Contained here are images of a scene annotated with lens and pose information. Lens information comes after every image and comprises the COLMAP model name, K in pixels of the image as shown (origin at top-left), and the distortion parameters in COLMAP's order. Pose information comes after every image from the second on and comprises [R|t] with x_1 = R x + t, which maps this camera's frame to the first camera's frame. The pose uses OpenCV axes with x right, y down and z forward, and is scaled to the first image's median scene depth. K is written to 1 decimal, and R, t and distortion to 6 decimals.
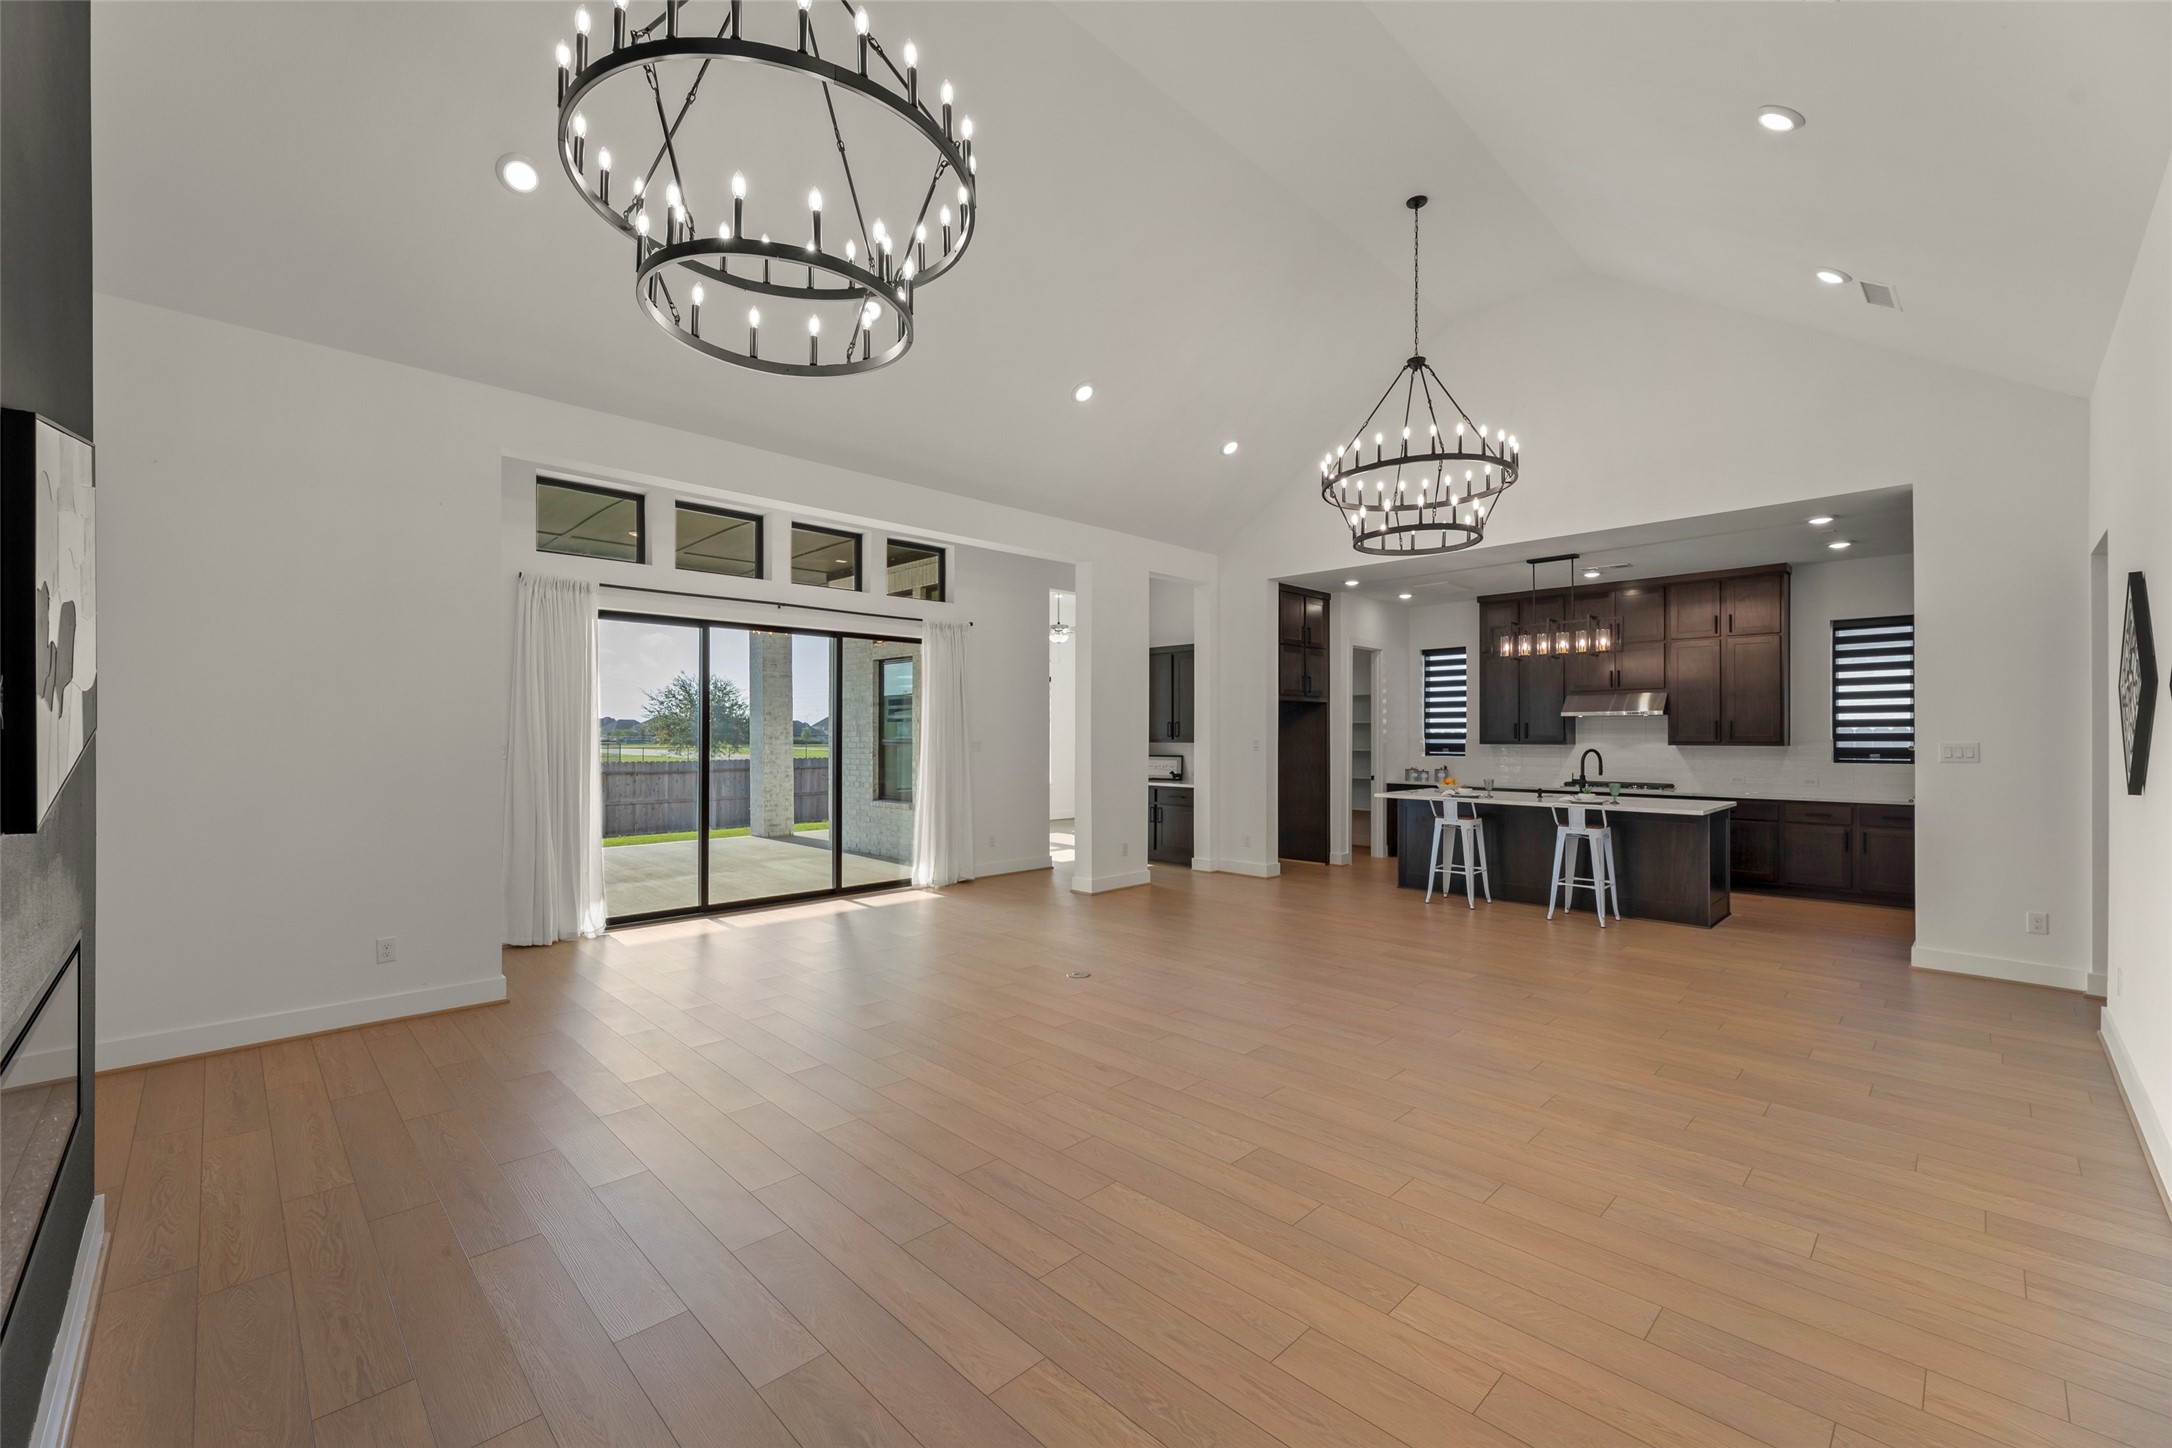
lens RADIAL K [[881.6, 0, 1089.6], [0, 881.6, 729.9], [0, 0, 1]] dist [0.002757, 0.000287]
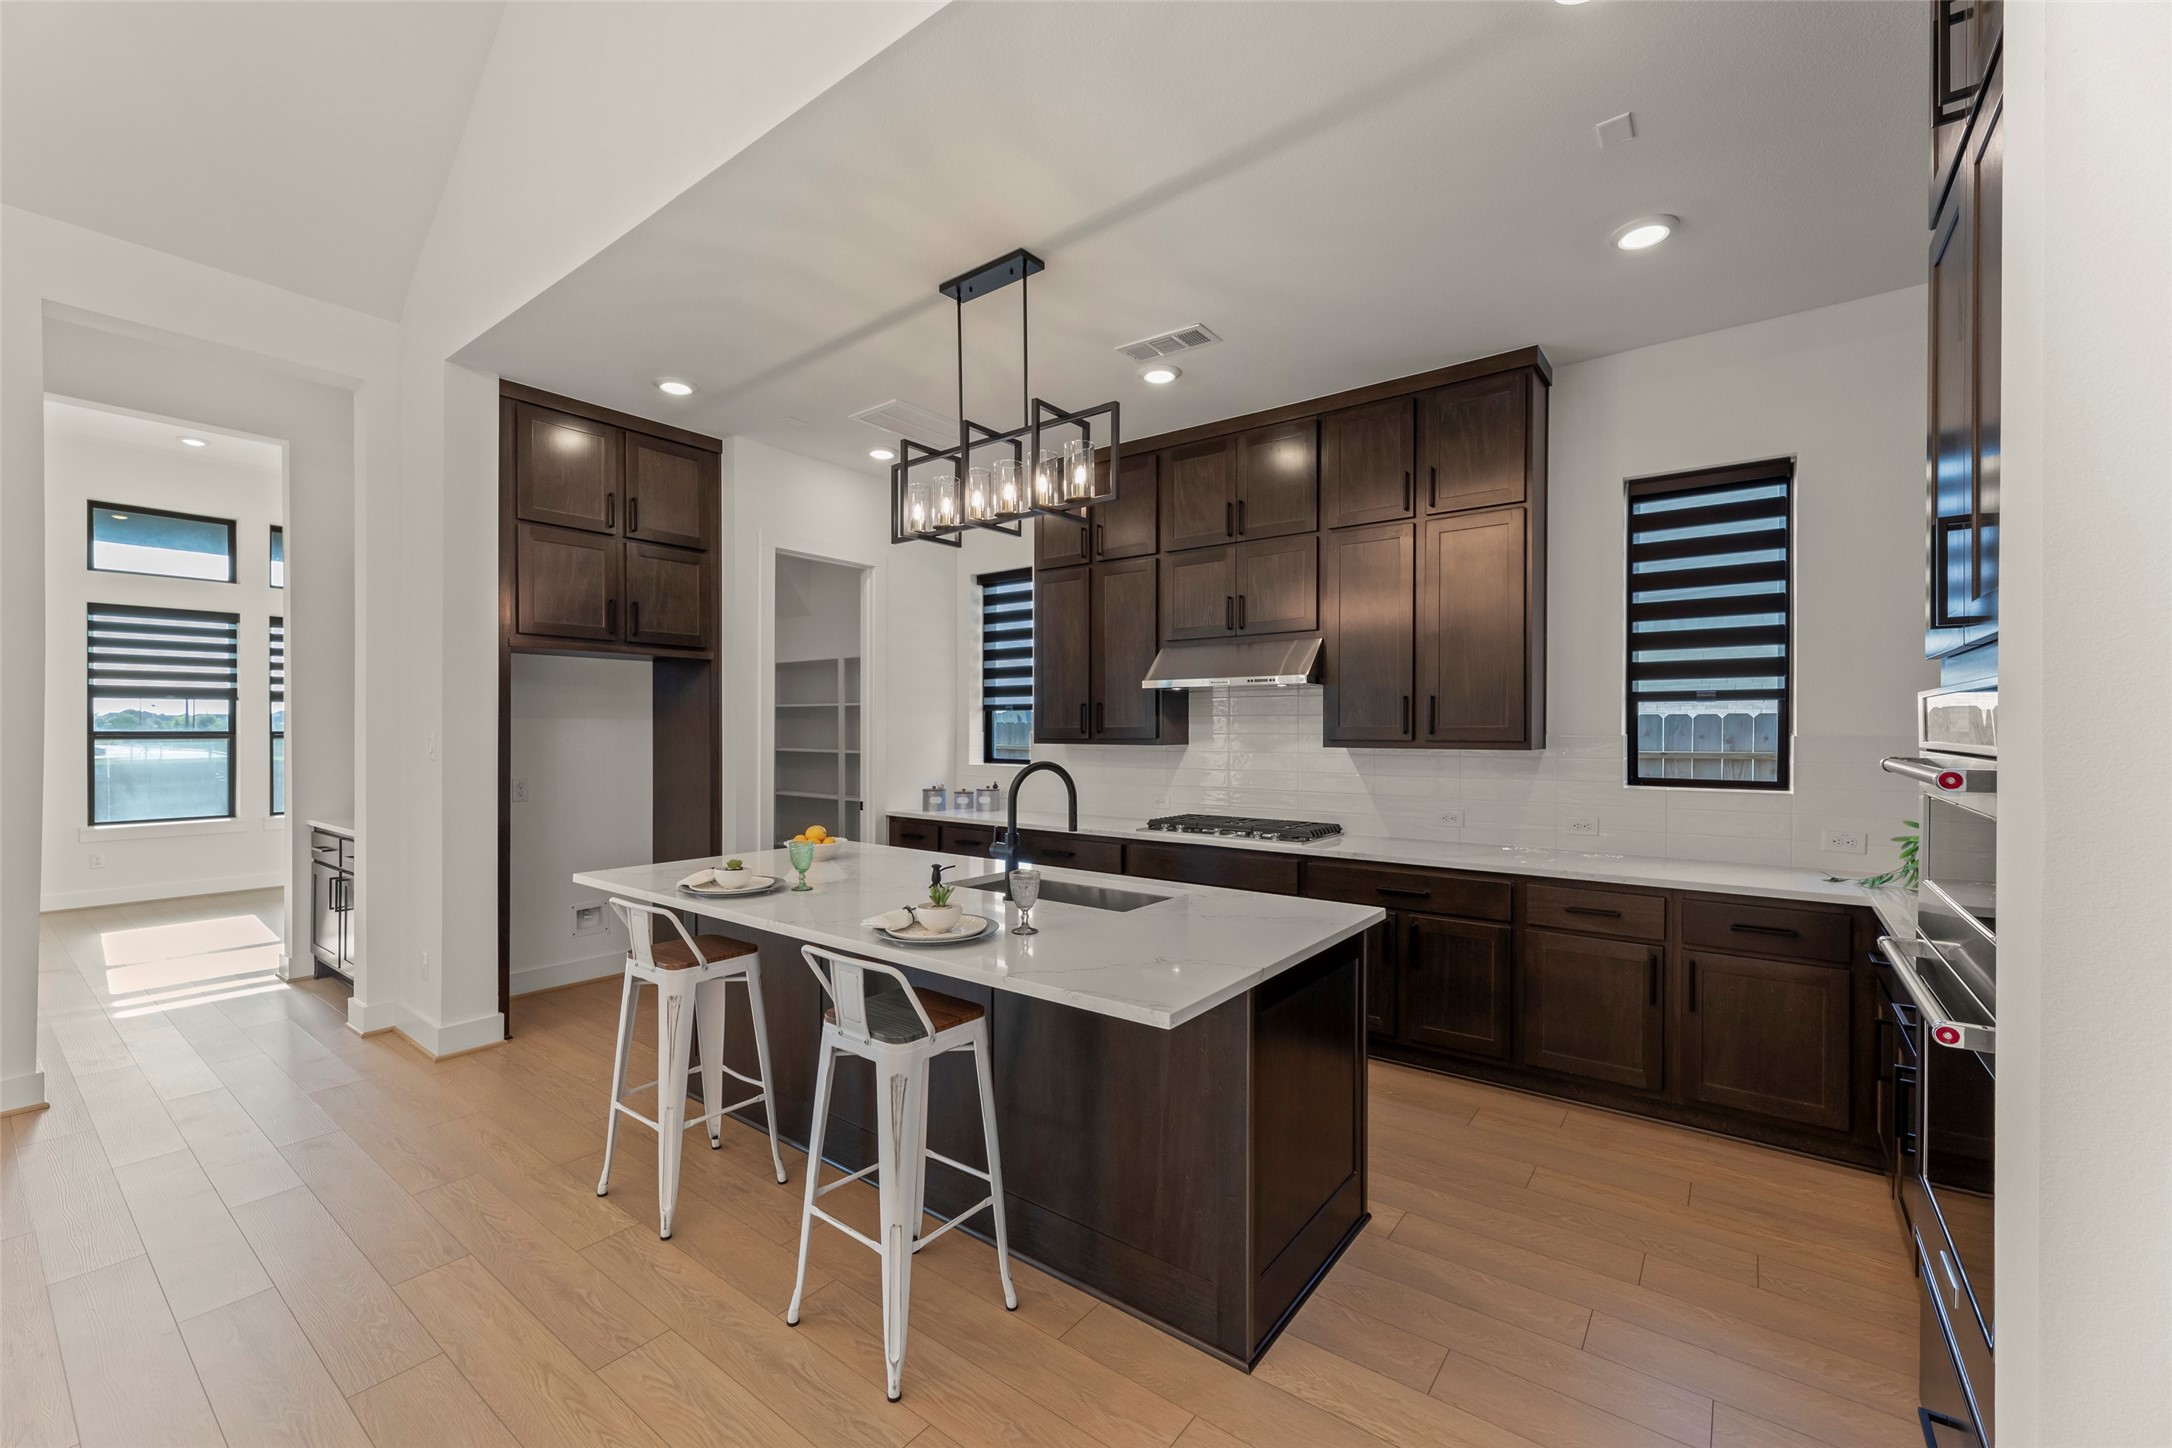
lens RADIAL K [[881.6, 0, 1094.4], [0, 881.6, 728.7], [0, 0, 1]] dist [0.002757, 0.000287]
pose [[0.989313, 0.001722, 0.145795, 0.465671], [-0.002496, 0.999984, 0.005124, 0.005293], [-0.145784, -0.005433, 0.989301, 0.545969]]
